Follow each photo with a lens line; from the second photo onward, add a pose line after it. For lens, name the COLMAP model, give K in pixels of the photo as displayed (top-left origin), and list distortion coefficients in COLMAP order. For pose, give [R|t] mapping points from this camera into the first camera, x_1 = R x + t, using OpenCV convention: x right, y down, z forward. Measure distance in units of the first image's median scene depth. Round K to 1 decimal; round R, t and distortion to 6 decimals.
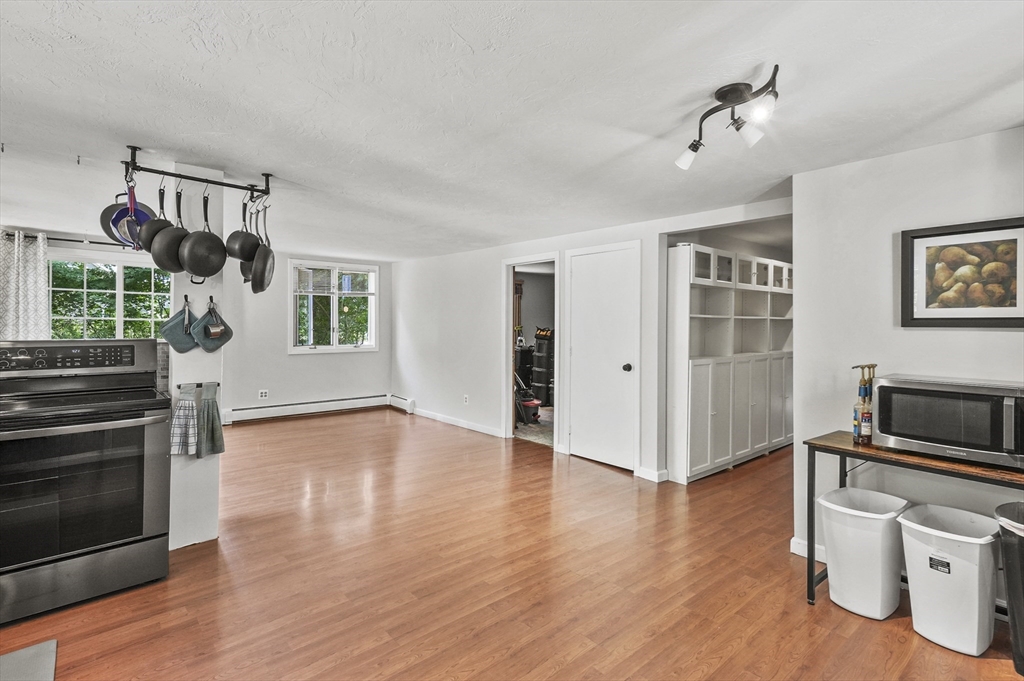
lens RADIAL K [[494.3, 0, 508.5], [0, 494.3, 321.0], [0, 0, 1]] dist [0.012989, 0.005979]
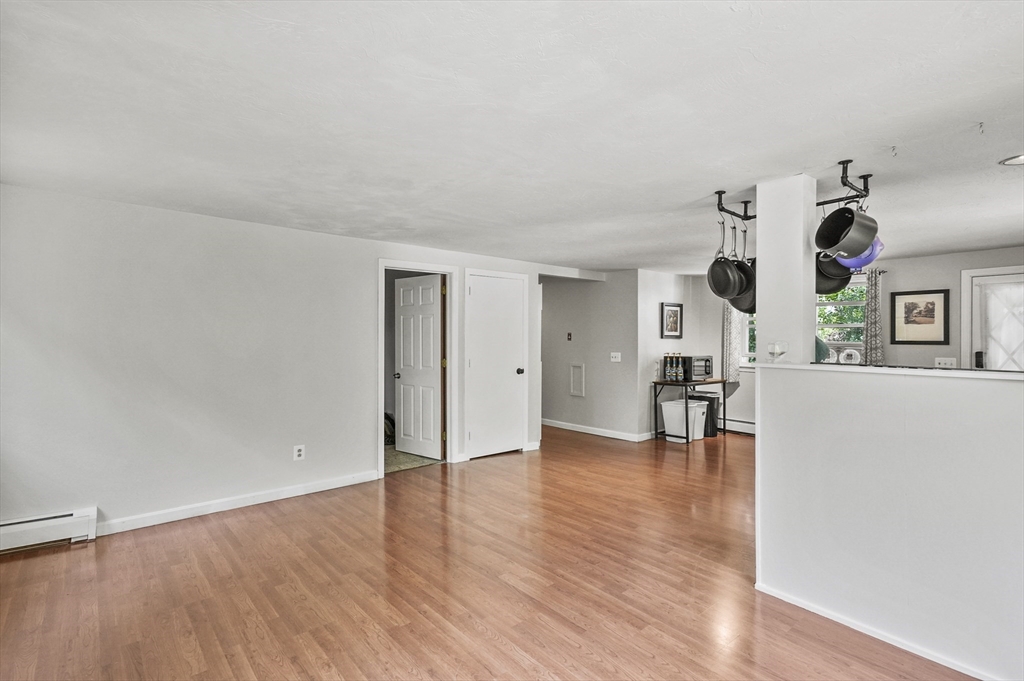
lens RADIAL K [[494.3, 0, 507.9], [0, 494.3, 335.8], [0, 0, 1]] dist [0.012989, 0.005979]
pose [[0.016529, -0.008127, 0.999830, -1.617670], [-0.009682, 0.999919, 0.008288, -0.014529], [-0.999816, -0.009818, 0.016449, 1.545345]]
